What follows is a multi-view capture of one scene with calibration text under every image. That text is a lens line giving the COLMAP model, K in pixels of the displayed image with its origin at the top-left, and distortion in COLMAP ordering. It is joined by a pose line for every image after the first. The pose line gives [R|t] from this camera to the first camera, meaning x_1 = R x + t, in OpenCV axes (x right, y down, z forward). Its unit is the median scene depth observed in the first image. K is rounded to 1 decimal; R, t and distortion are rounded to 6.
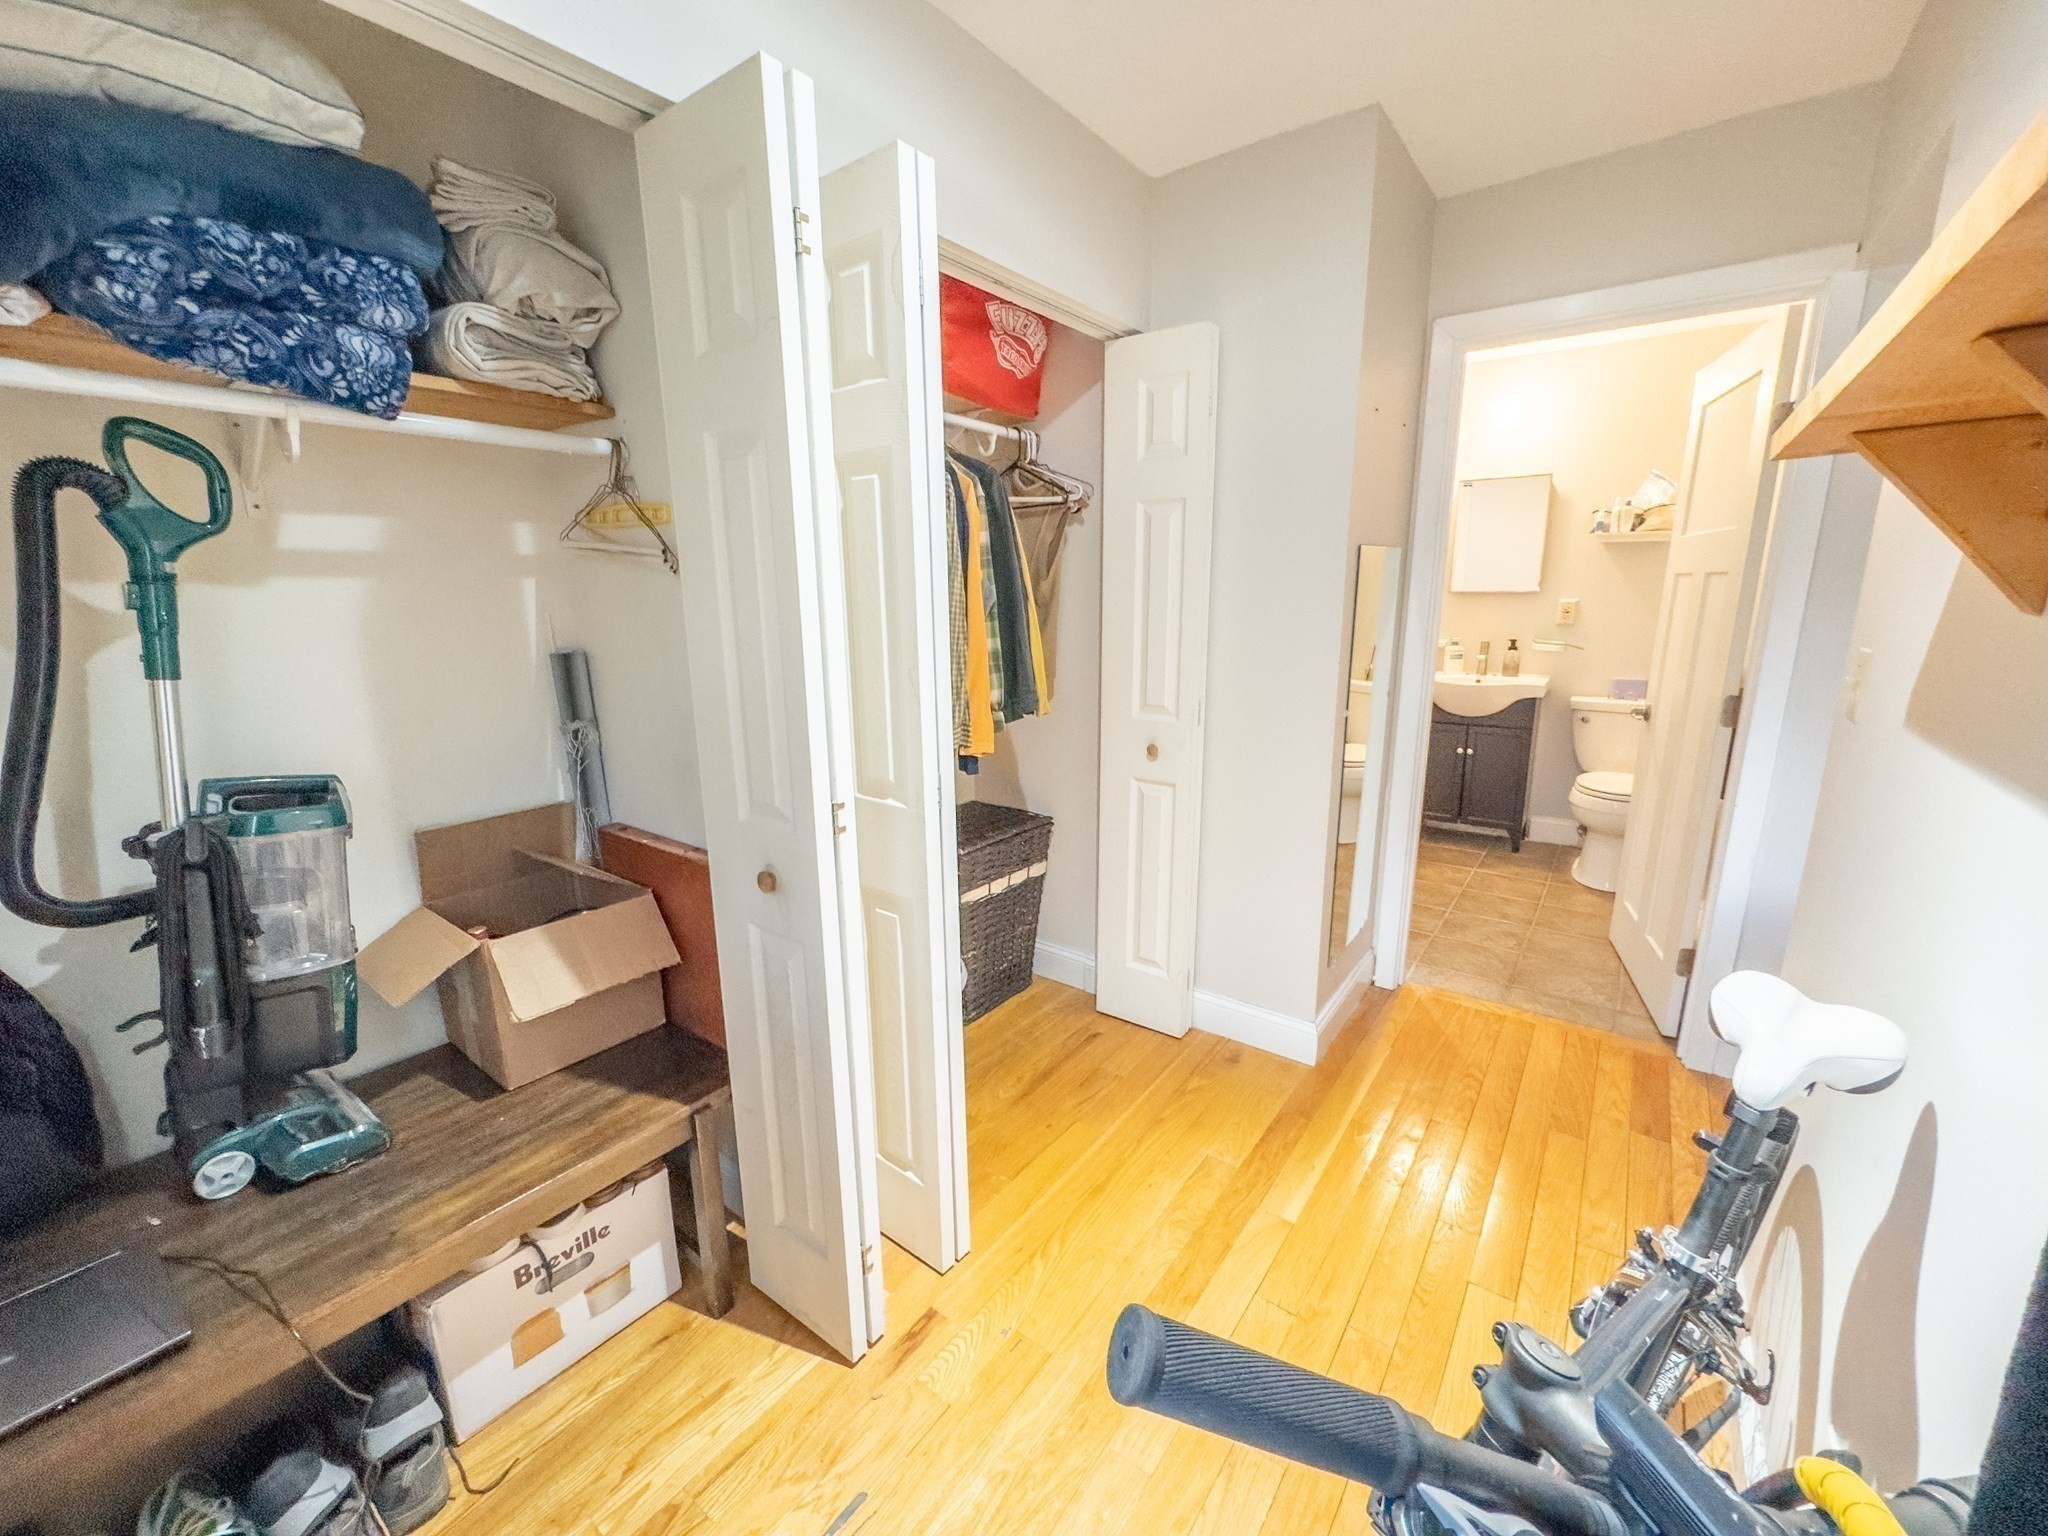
lens RADIAL K [[815.4, 0, 1019.6], [0, 815.4, 770.7], [0, 0, 1]] dist [-0.005076, -0.000121]
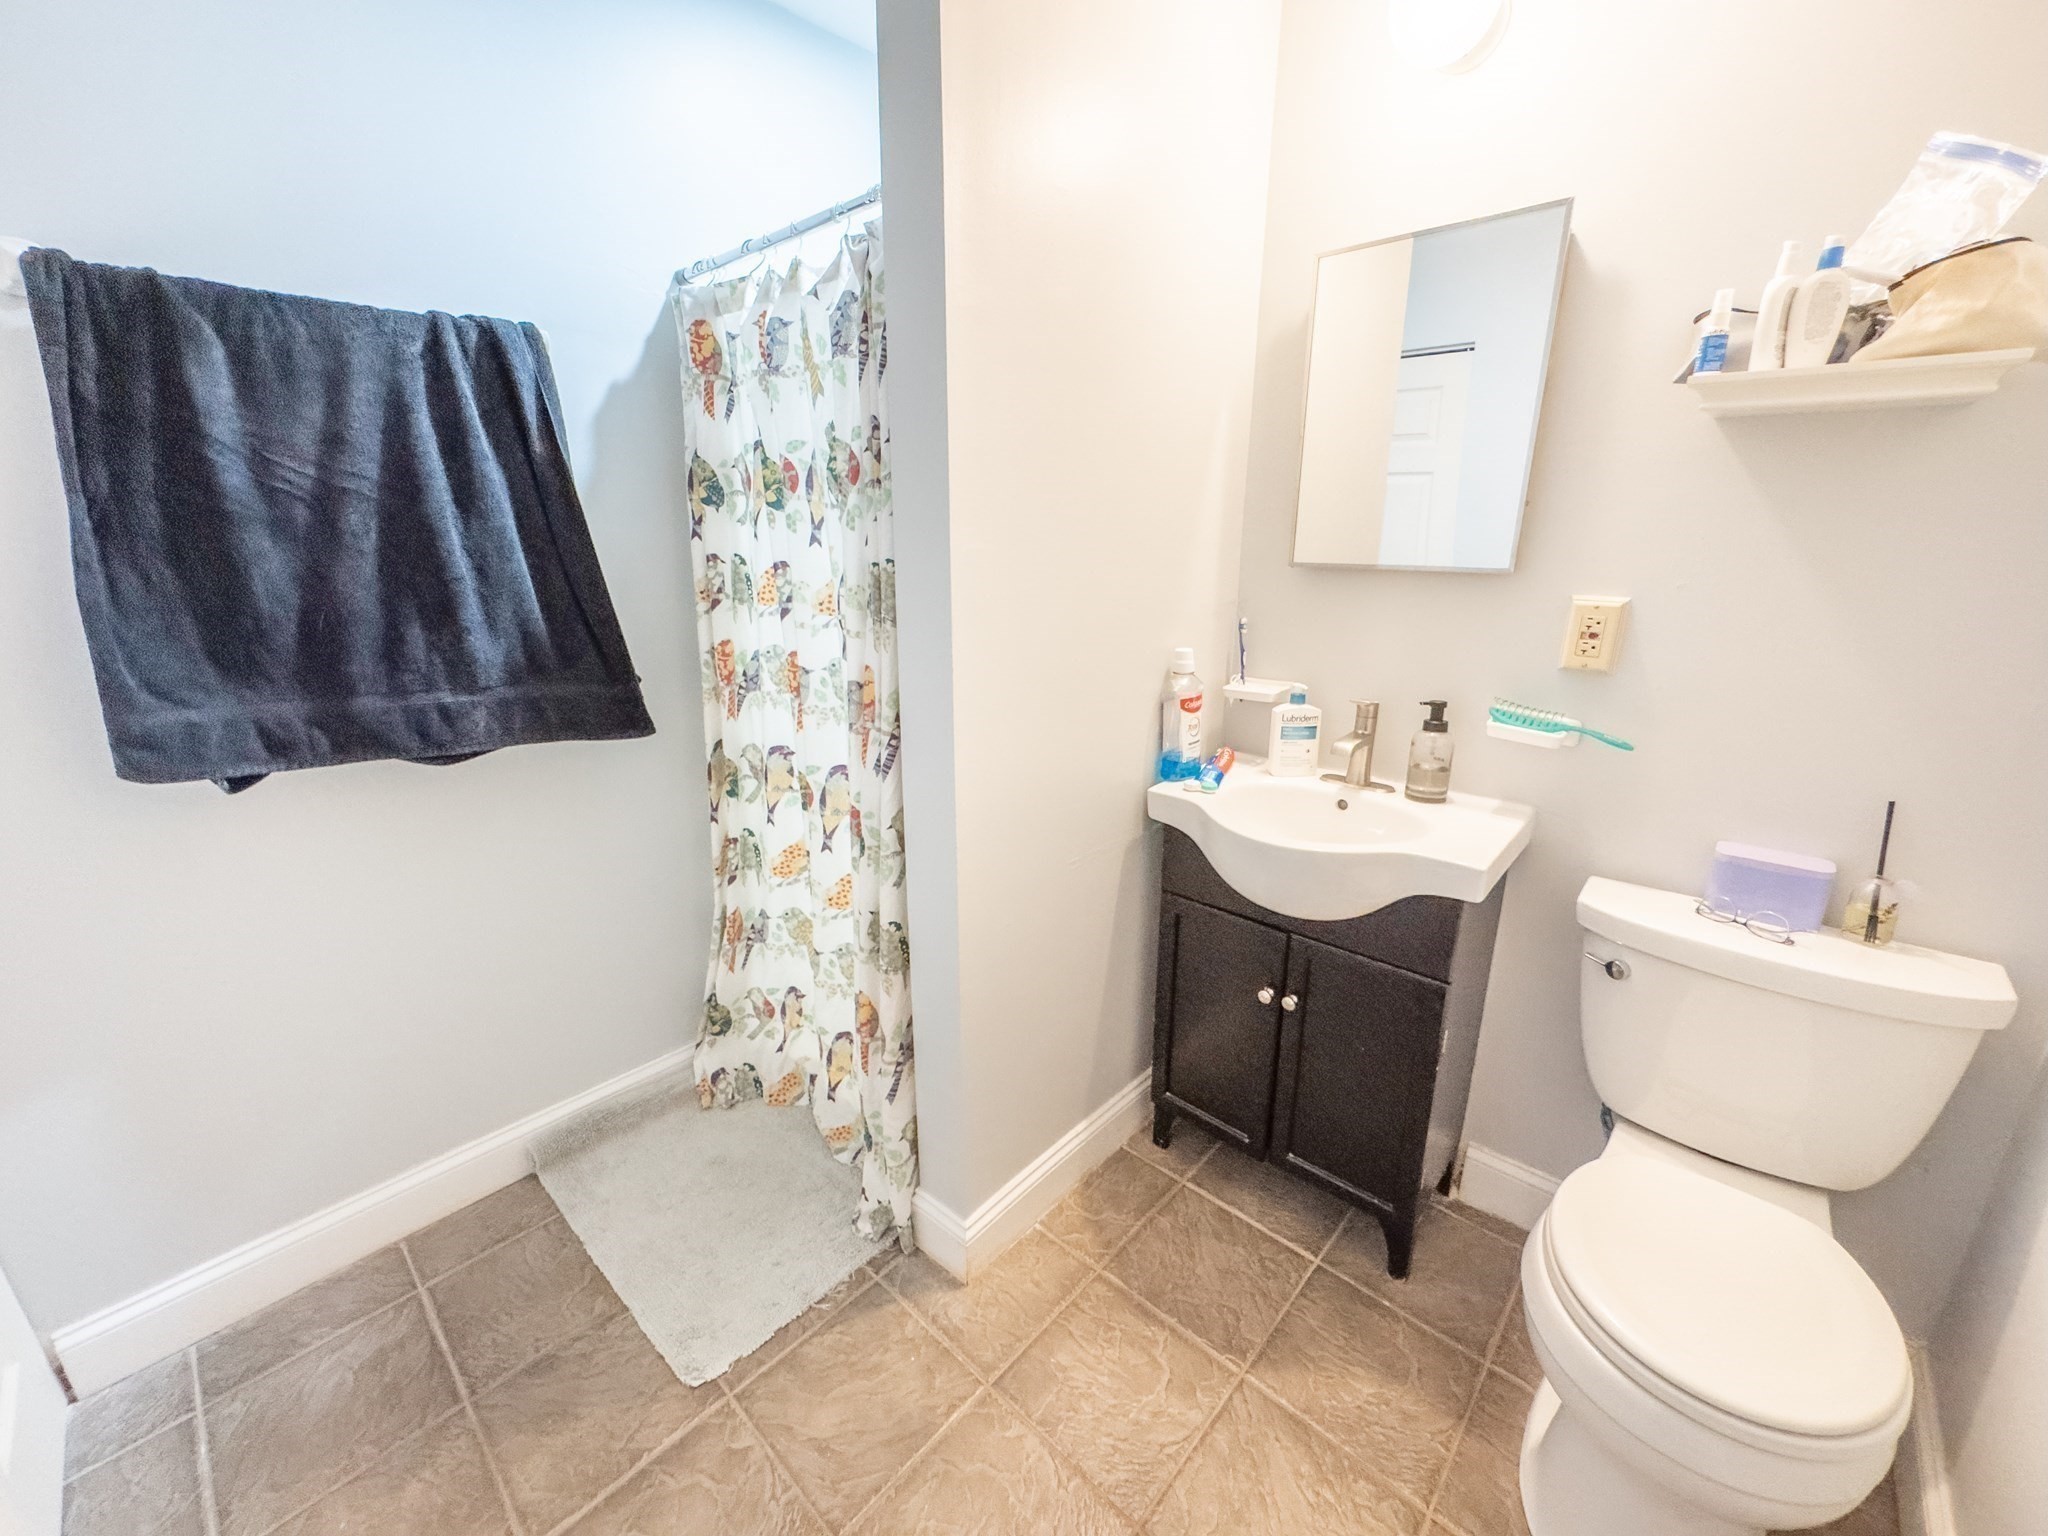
lens RADIAL K [[815.4, 0, 1032.6], [0, 815.4, 767.2], [0, 0, 1]] dist [-0.005076, -0.000121]
pose [[0.994898, 0.061501, -0.079977, 0.481271], [-0.058628, 0.997564, 0.037795, -0.142602], [0.082107, -0.032913, 0.996080, 0.655291]]
